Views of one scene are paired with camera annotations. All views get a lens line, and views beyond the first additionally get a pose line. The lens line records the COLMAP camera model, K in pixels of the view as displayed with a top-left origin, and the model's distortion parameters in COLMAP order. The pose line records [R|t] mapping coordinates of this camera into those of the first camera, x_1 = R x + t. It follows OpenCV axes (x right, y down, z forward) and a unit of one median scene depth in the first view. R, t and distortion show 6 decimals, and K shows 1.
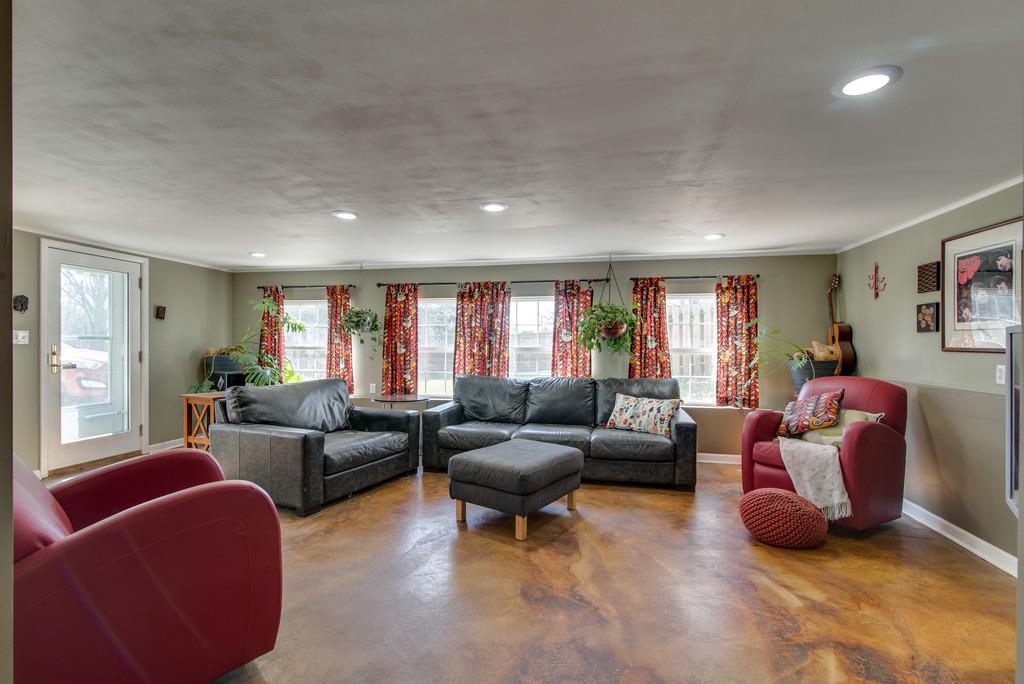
lens RADIAL K [[469.8, 0, 503.9], [0, 469.8, 343.3], [0, 0, 1]] dist [0.002227, 0.000219]
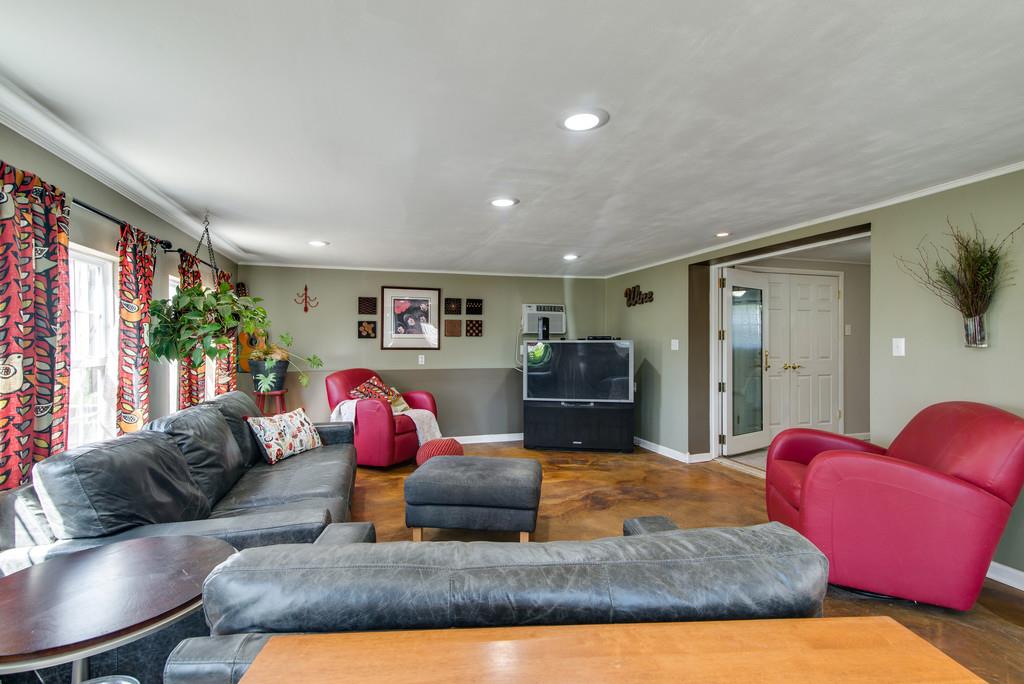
lens RADIAL K [[469.8, 0, 504.2], [0, 469.8, 342.7], [0, 0, 1]] dist [0.002227, 0.000219]
pose [[-0.476218, 0.001111, 0.879327, -0.793369], [0.001500, 0.999999, -0.000451, -0.007071], [-0.879326, 0.001104, -0.476219, 1.386074]]
